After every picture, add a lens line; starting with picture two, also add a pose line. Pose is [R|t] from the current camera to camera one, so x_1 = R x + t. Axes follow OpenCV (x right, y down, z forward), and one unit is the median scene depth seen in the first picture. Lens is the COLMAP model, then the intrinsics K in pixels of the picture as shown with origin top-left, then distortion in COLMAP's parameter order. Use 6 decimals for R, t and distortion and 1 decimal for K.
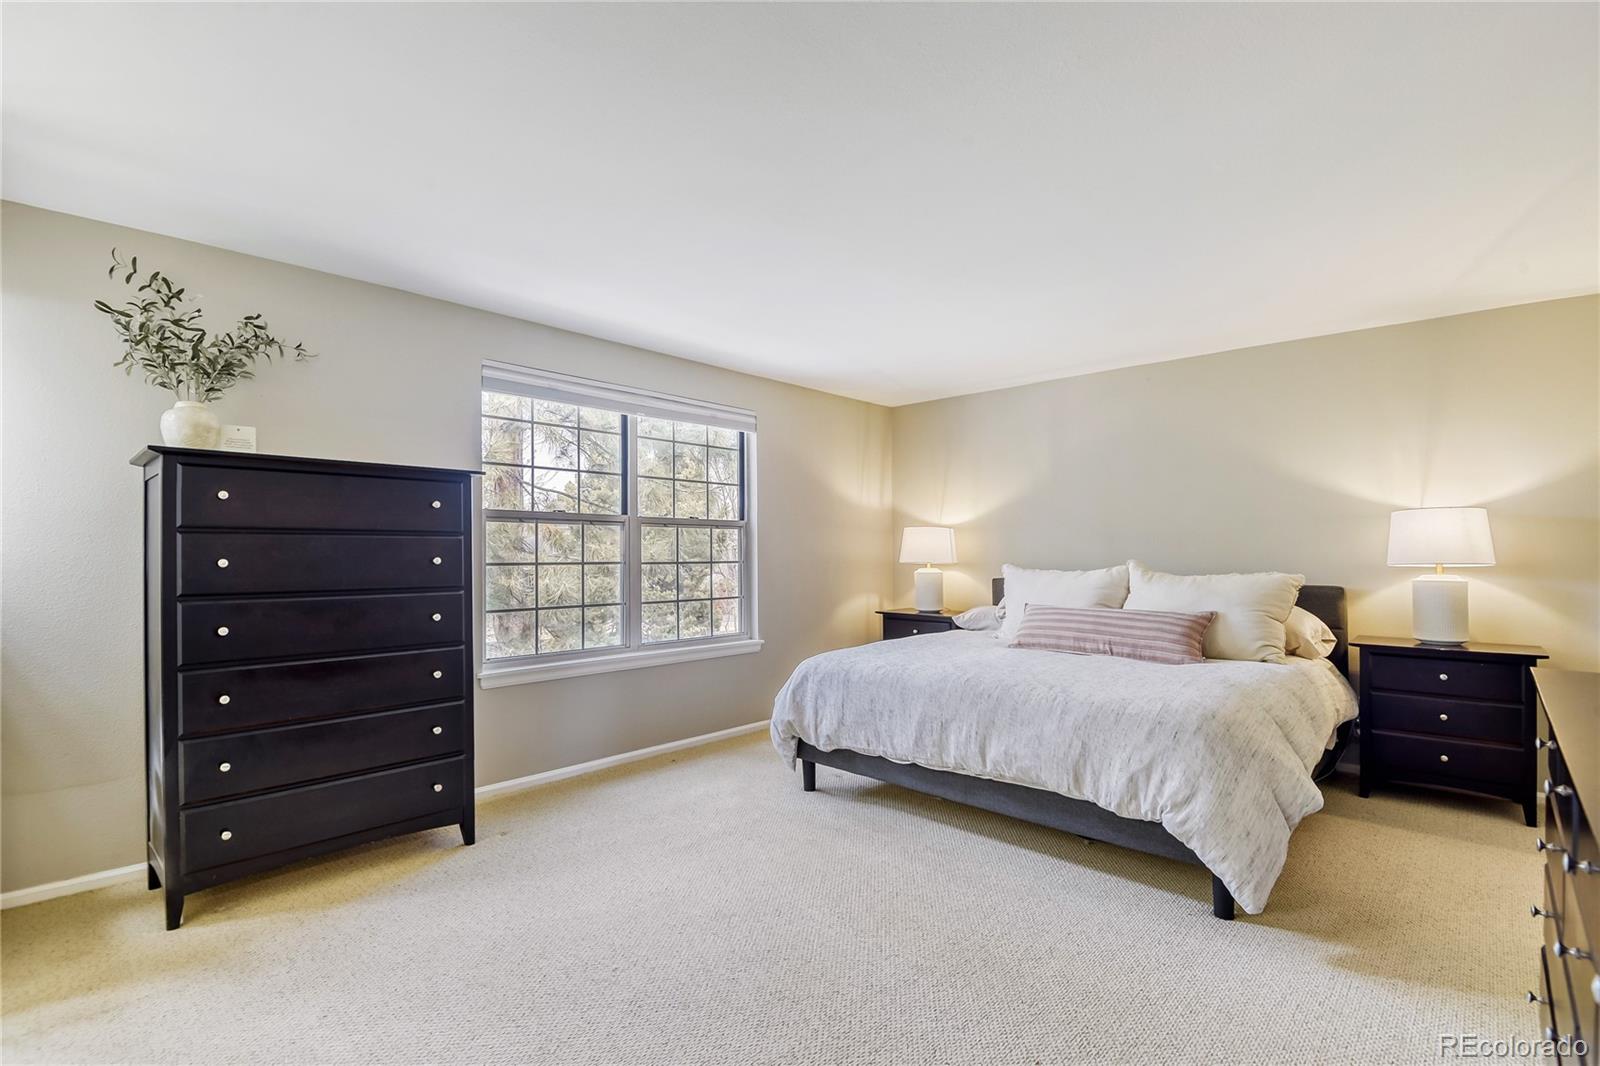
lens RADIAL K [[738.2, 0, 793.7], [0, 738.2, 542.4], [0, 0, 1]] dist [0.000962, -0.002297]
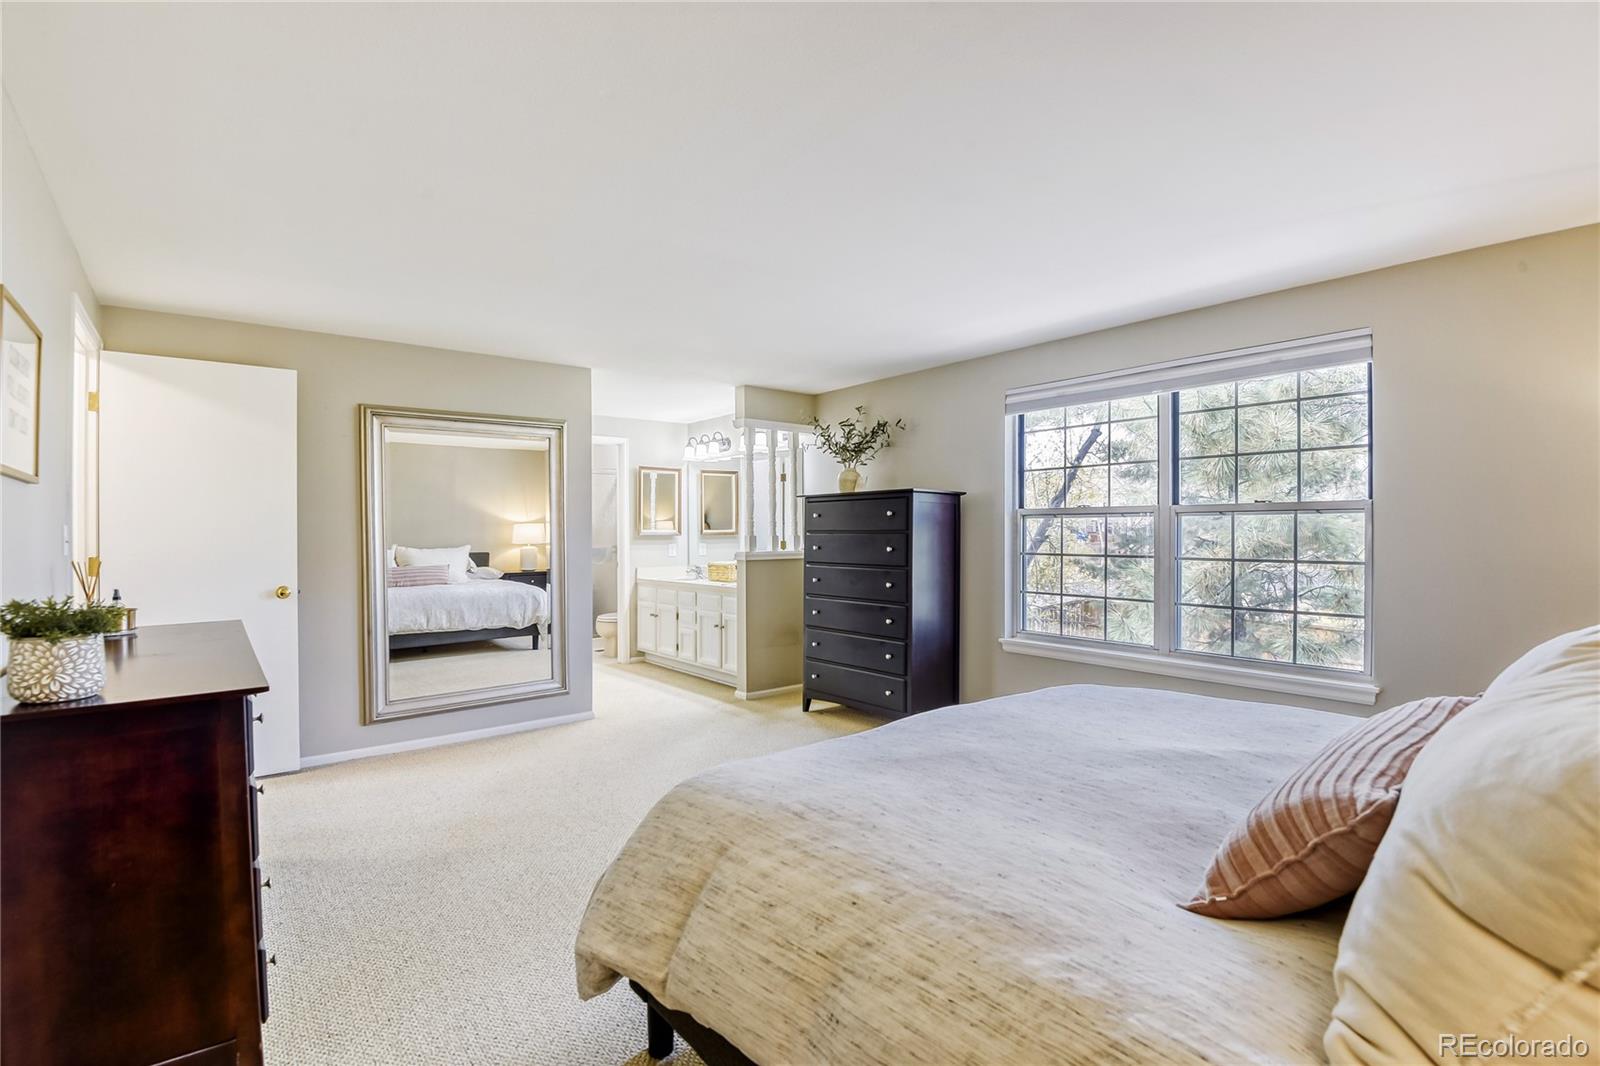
lens RADIAL K [[738.2, 0, 799.7], [0, 738.2, 535.1], [0, 0, 1]] dist [0.000962, -0.002297]
pose [[-0.117958, -0.009713, -0.992971, 0.733934], [0.005097, 0.999933, -0.010387, 0.008003], [0.993005, -0.006286, -0.117901, 0.671578]]
